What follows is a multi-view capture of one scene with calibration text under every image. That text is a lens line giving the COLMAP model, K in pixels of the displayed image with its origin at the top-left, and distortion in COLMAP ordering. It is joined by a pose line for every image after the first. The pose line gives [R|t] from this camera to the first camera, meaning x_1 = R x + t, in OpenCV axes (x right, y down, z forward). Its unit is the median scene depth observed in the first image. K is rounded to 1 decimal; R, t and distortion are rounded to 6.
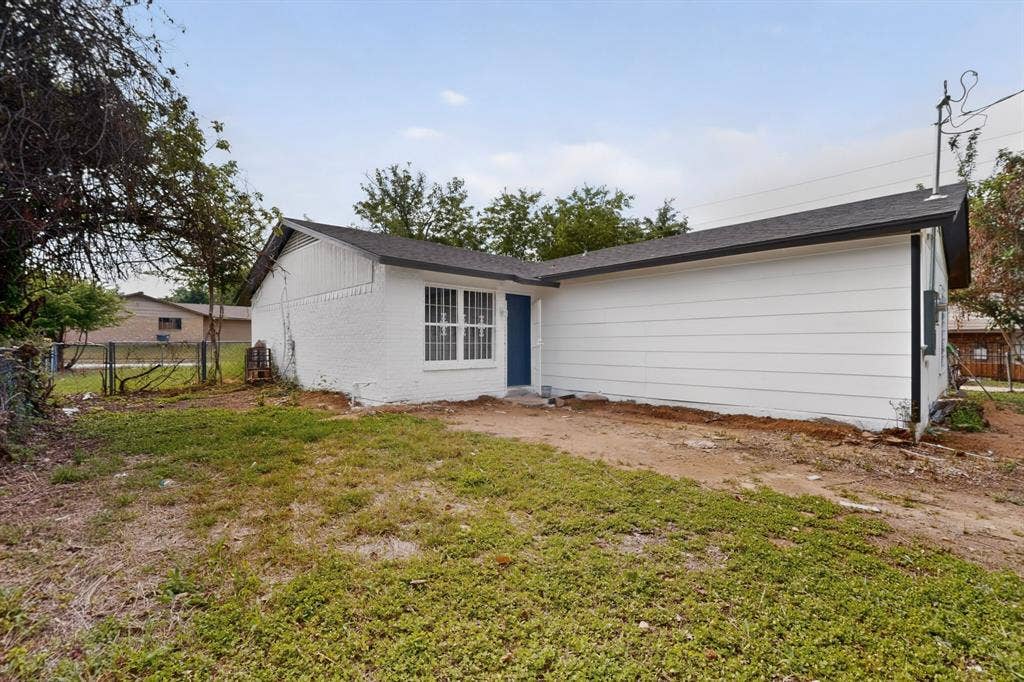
lens RADIAL K [[448.8, 0, 512.0], [0, 448.8, 341.0], [0, 0, 1]] dist [0.010183, -0.000266]
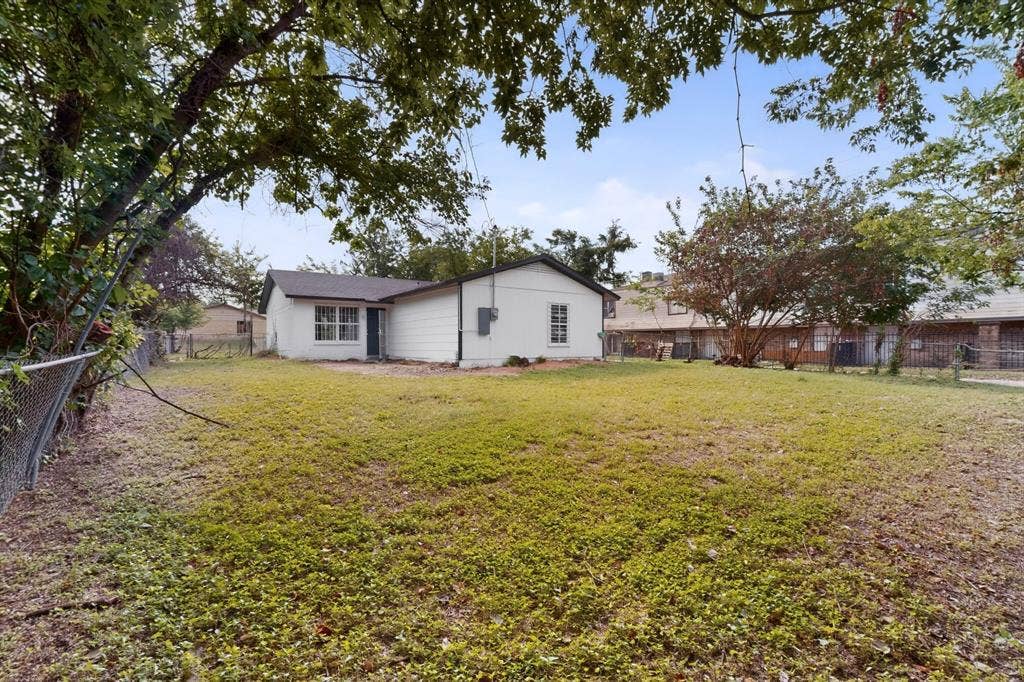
lens RADIAL K [[448.8, 0, 512.0], [0, 448.8, 341.0], [0, 0, 1]] dist [0.010183, -0.000266]
pose [[0.988249, -0.002705, -0.152831, 0.961492], [0.002530, 0.999996, -0.001341, 0.047890], [0.152834, 0.000939, 0.988251, -0.890349]]
